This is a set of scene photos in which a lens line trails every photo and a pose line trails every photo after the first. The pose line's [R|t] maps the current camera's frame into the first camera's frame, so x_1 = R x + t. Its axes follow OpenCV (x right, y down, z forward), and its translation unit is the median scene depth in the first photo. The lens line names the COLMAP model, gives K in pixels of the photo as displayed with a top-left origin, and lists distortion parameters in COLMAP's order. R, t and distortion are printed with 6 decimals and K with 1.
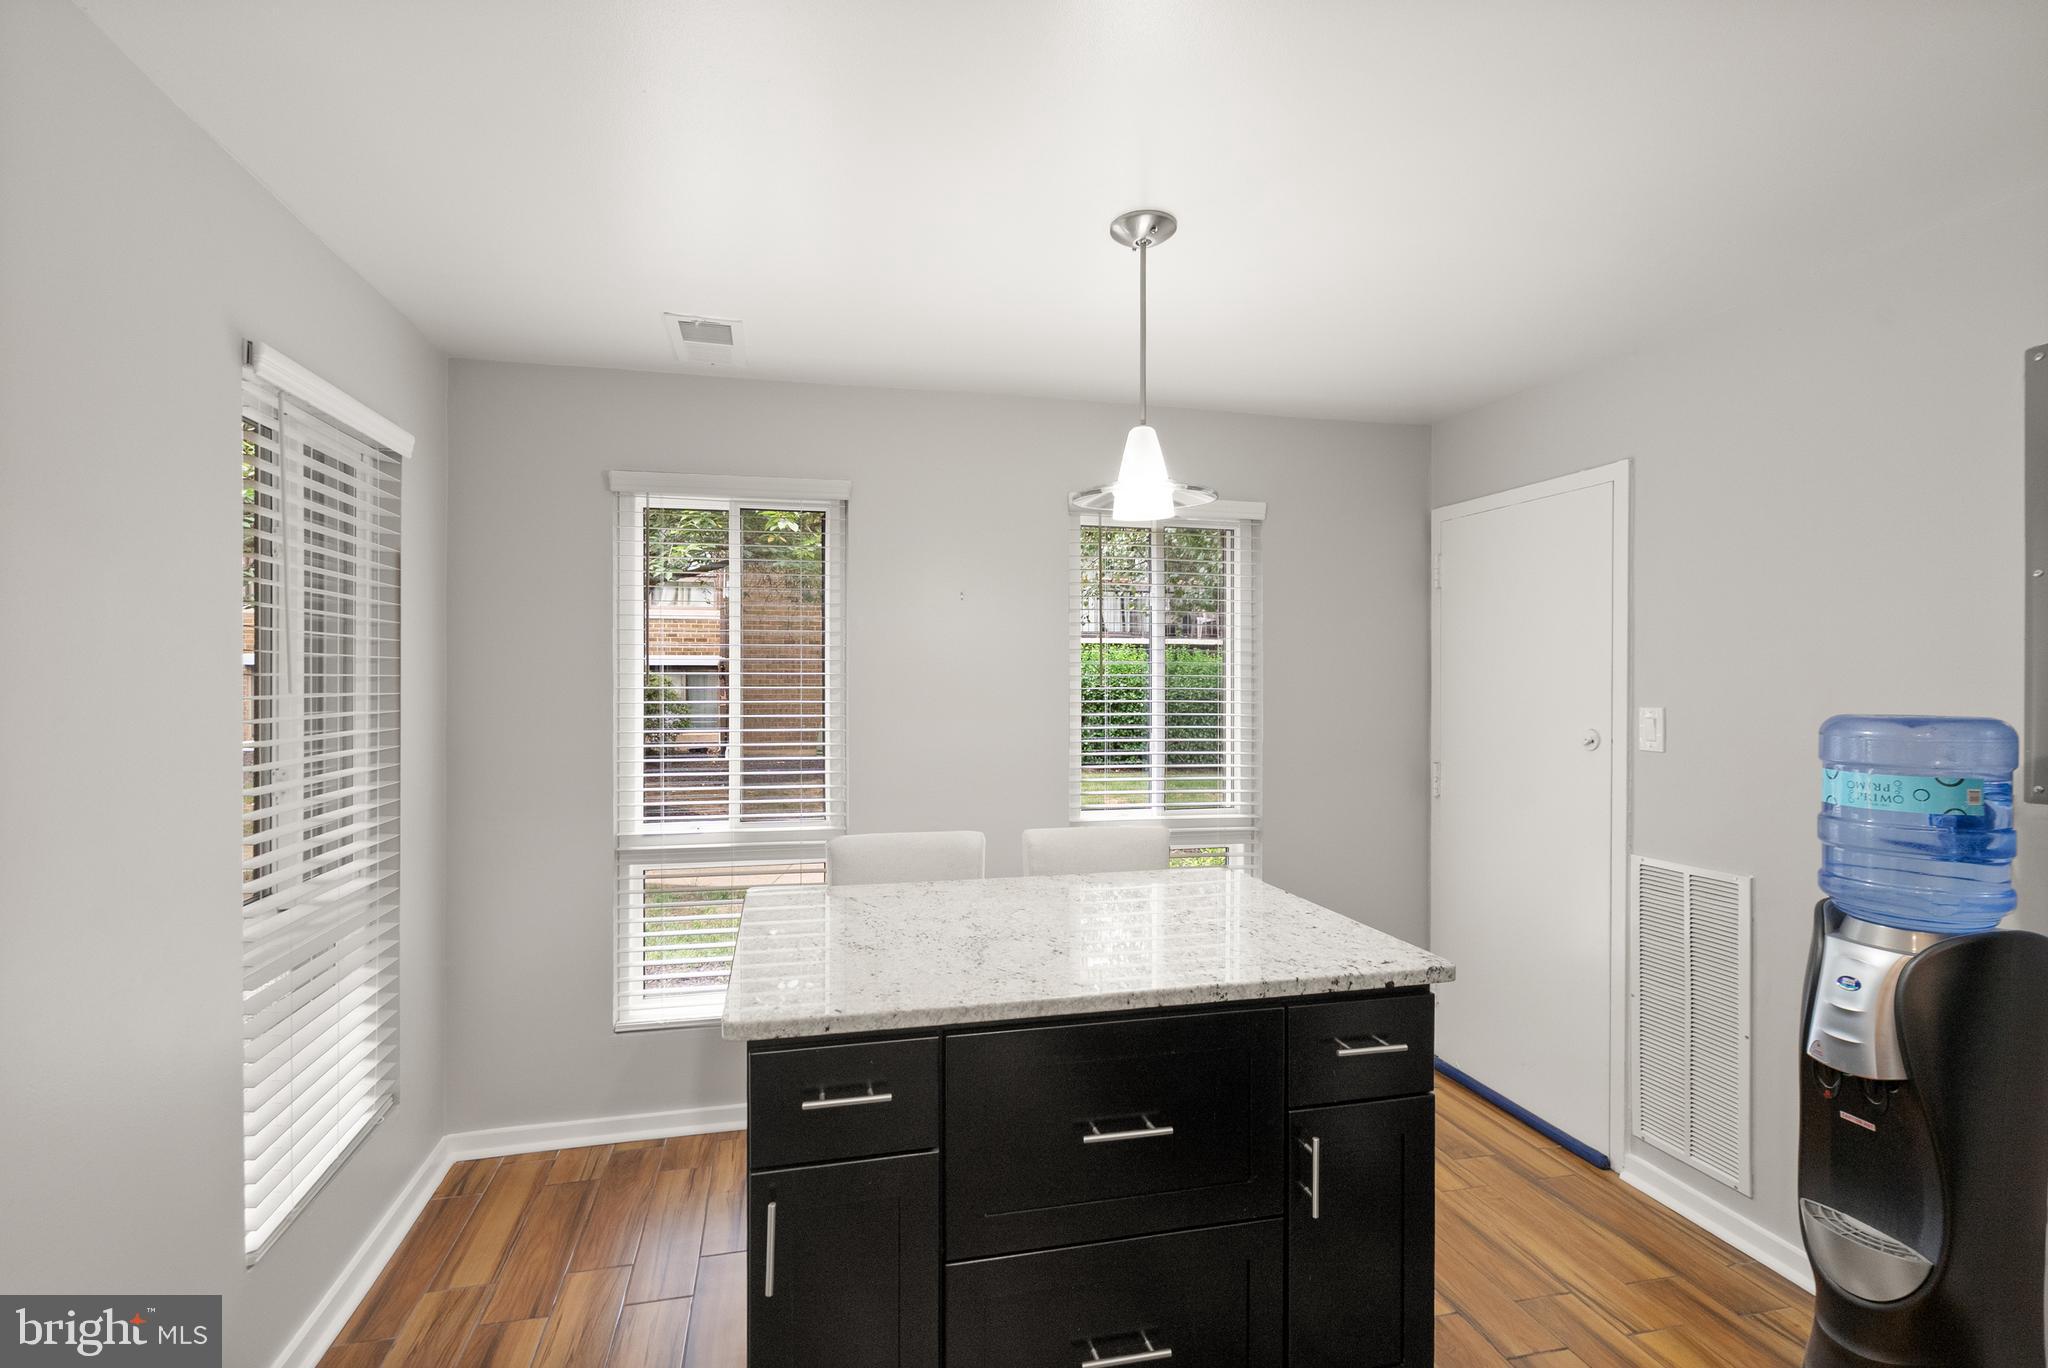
lens RADIAL K [[959.3, 0, 1008.3], [0, 959.3, 697.4], [0, 0, 1]] dist [-0.001834, 0.003522]
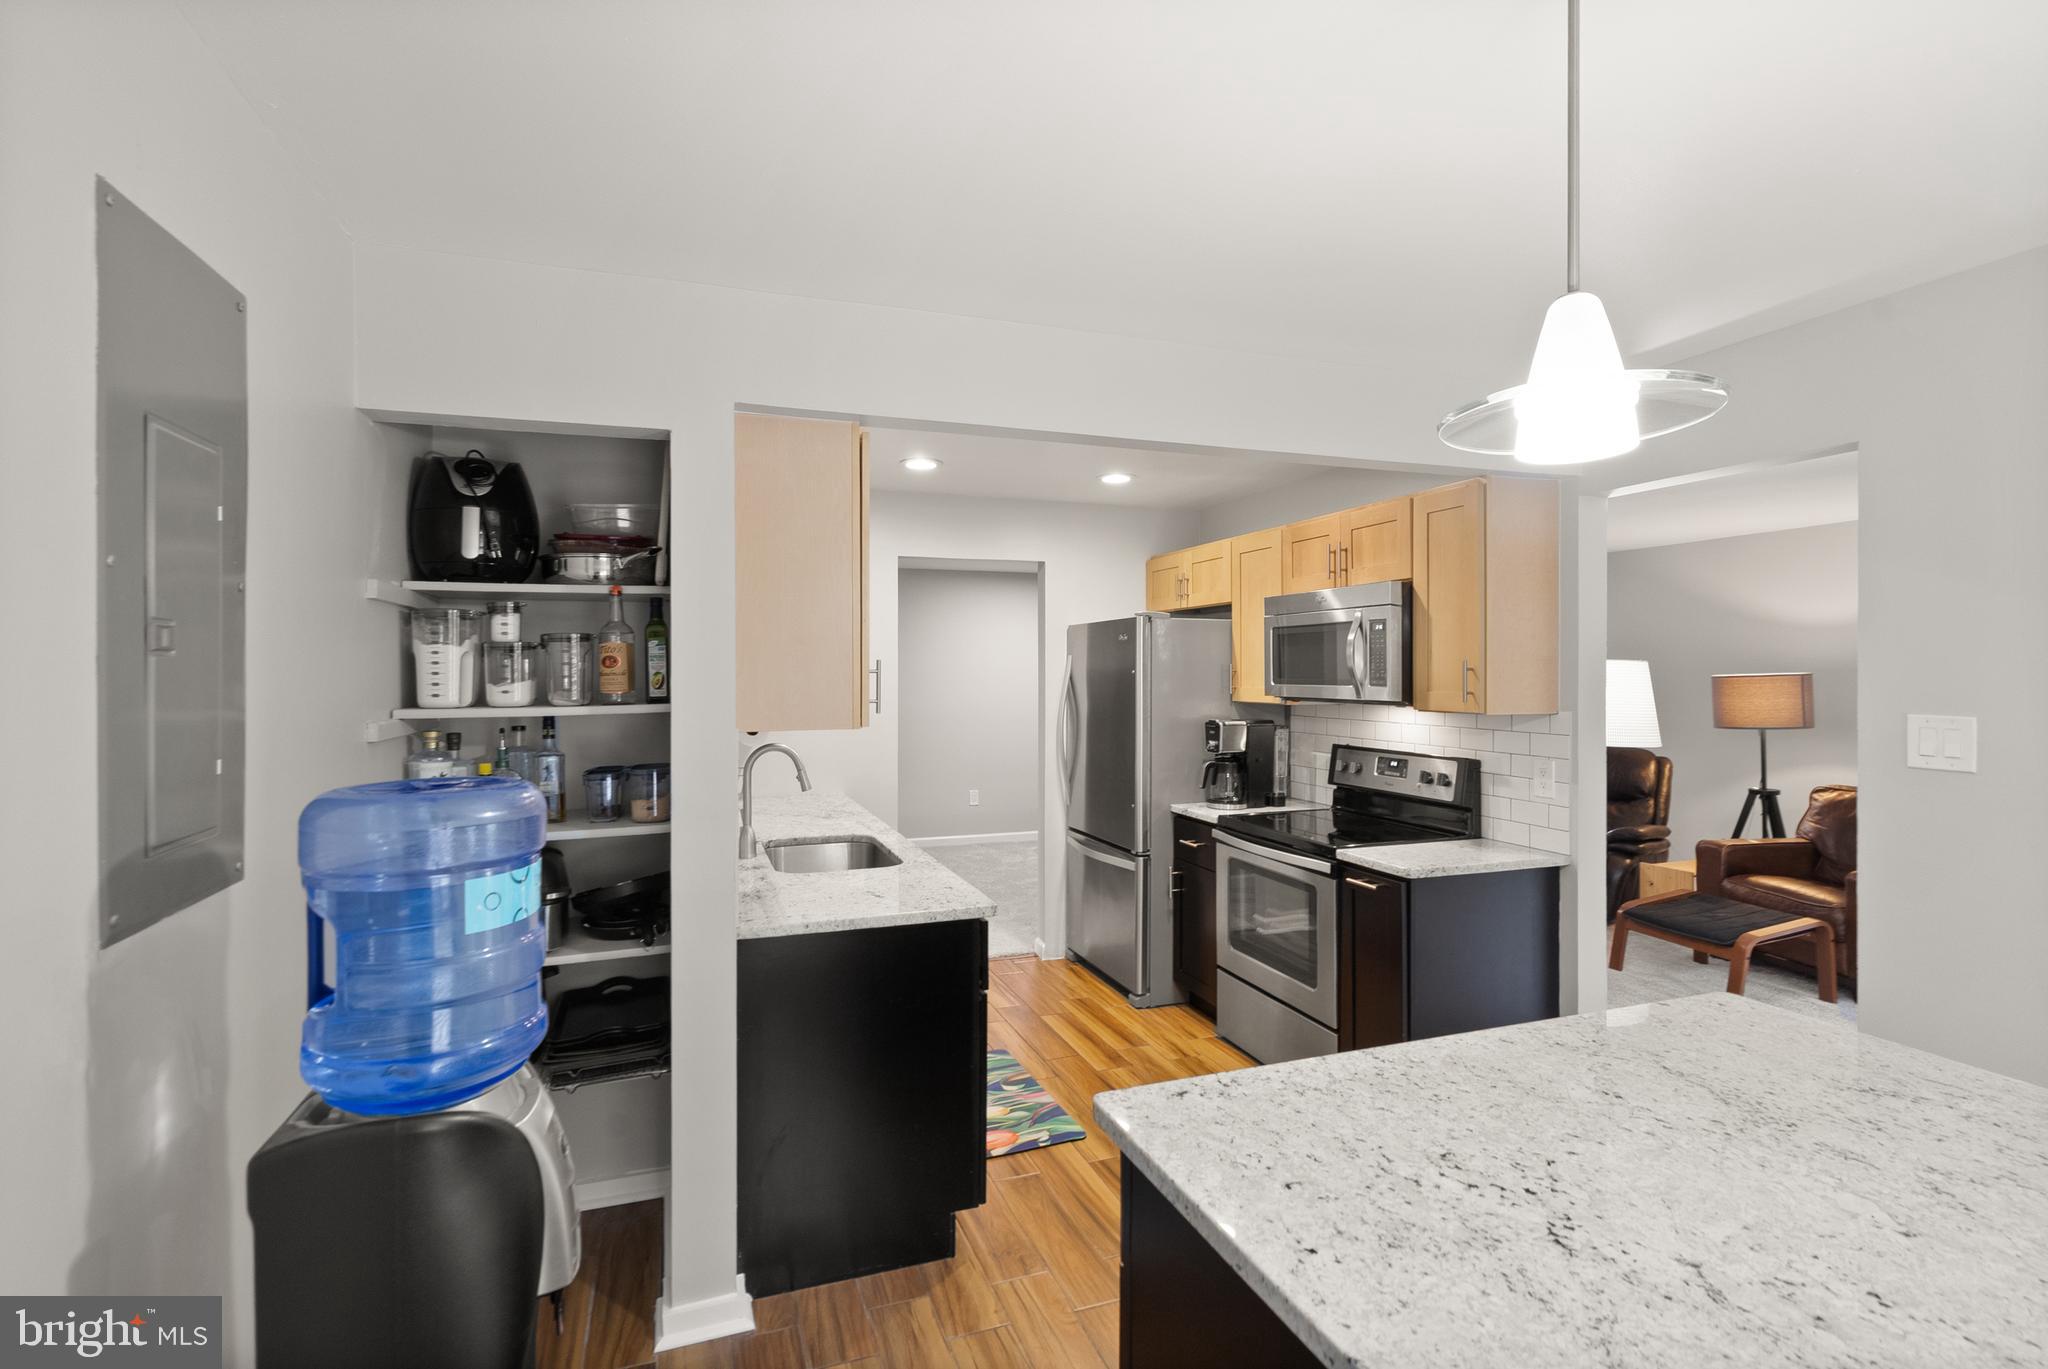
lens RADIAL K [[959.3, 0, 1009.9], [0, 959.3, 673.4], [0, 0, 1]] dist [-0.001834, 0.003522]
pose [[-0.993561, 0.004973, -0.113186, 0.440195], [0.002809, 0.999810, 0.019268, -0.054045], [0.113261, 0.018826, -0.993387, 1.244833]]
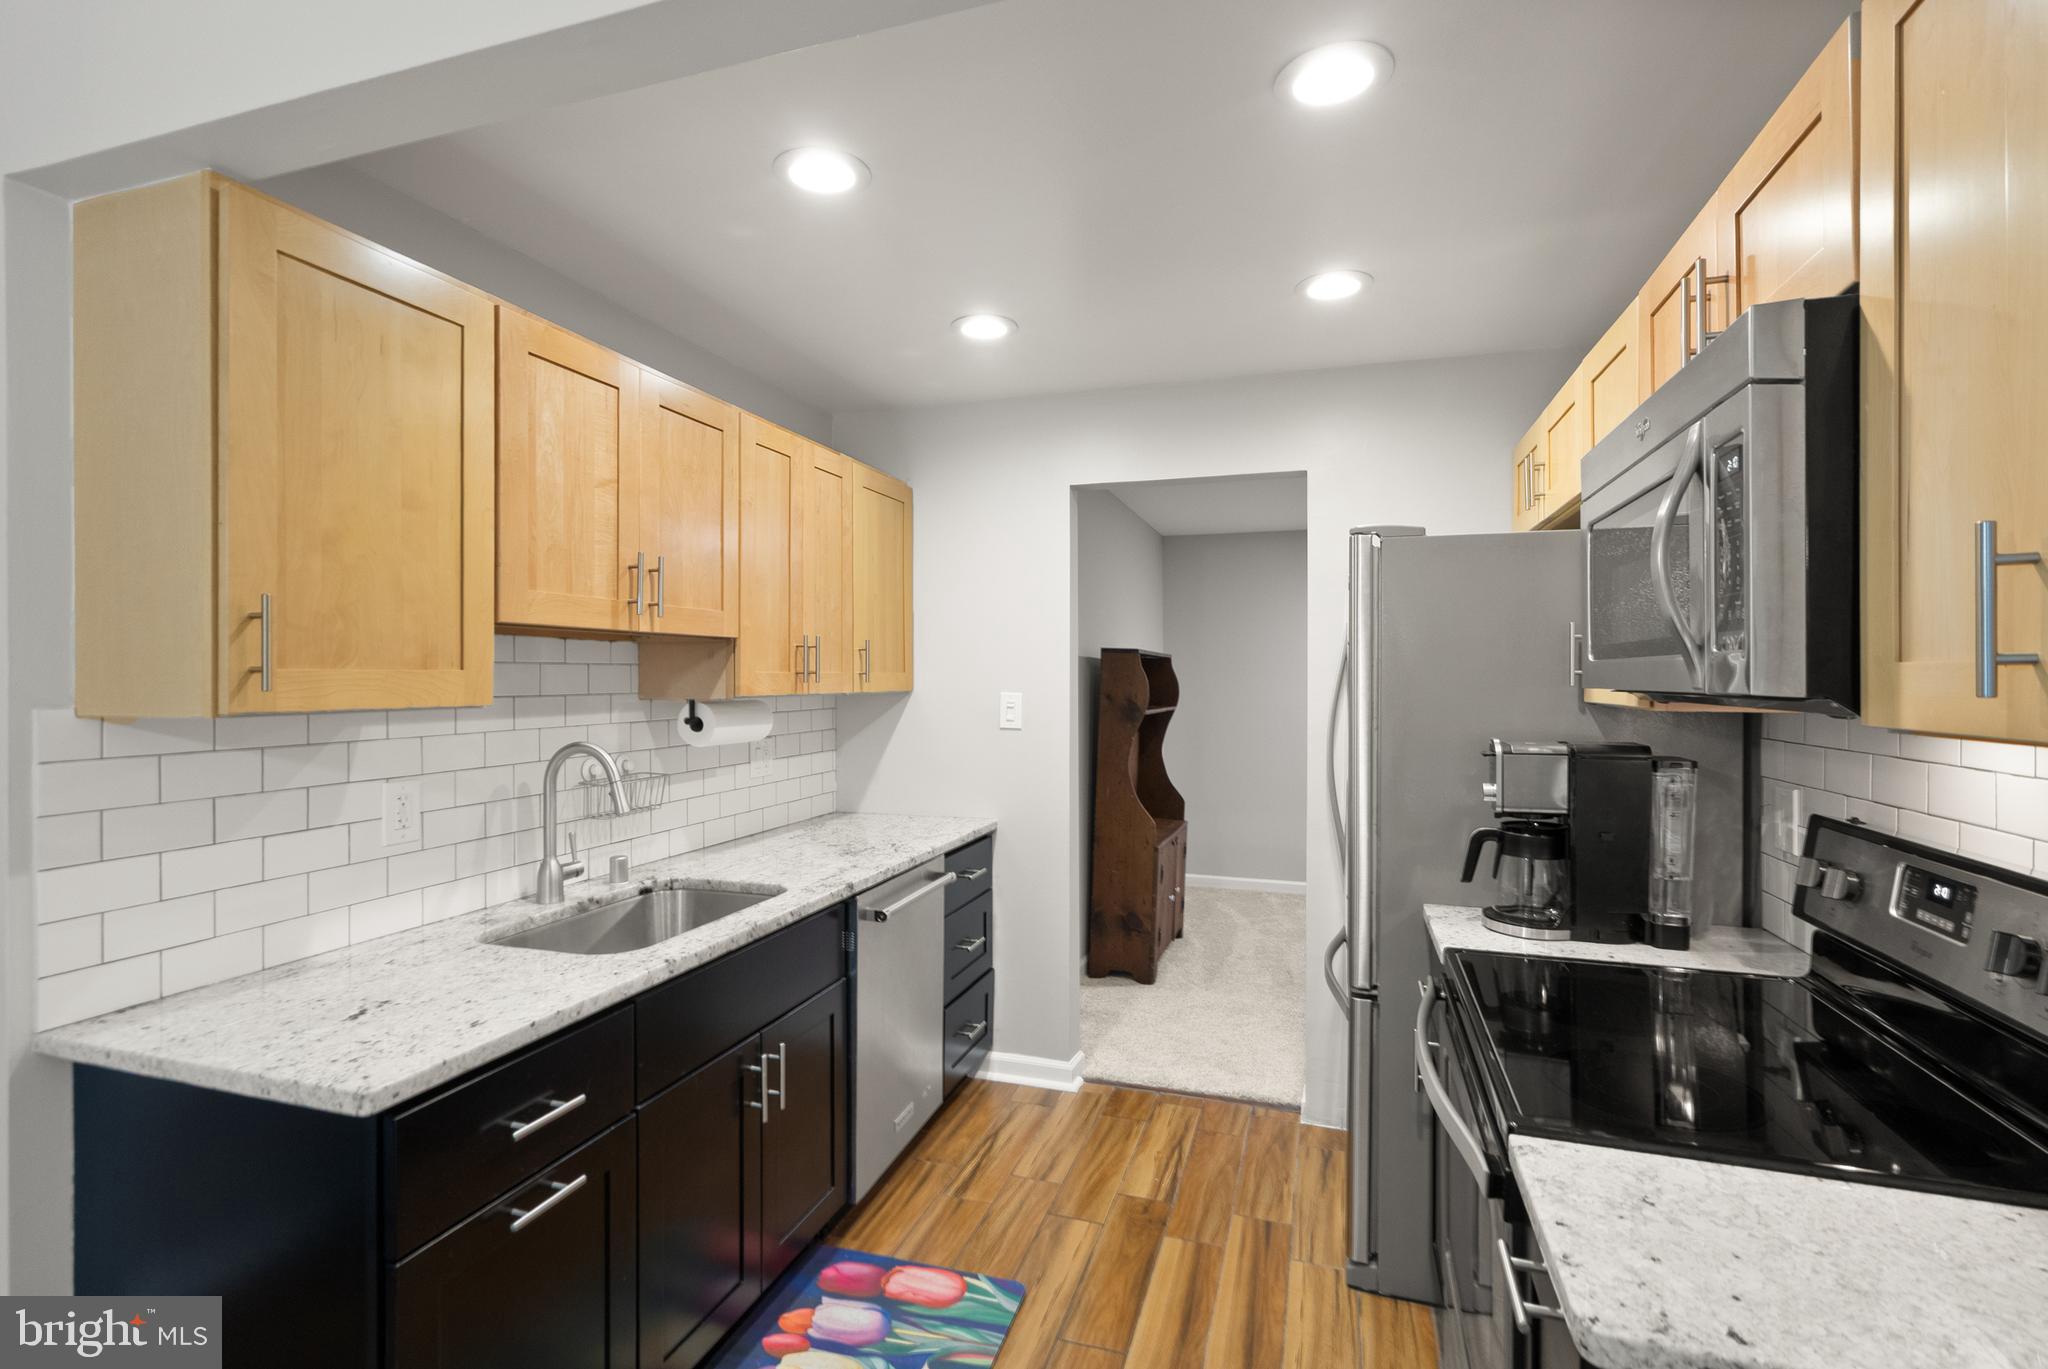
lens RADIAL K [[959.3, 0, 1011.2], [0, 959.3, 675.8], [0, 0, 1]] dist [-0.001834, 0.003522]
pose [[-0.851555, 0.002471, 0.524259, -0.184014], [0.010293, 0.999875, 0.012007, -0.005487], [-0.524164, 0.015621, -0.851474, 0.493884]]
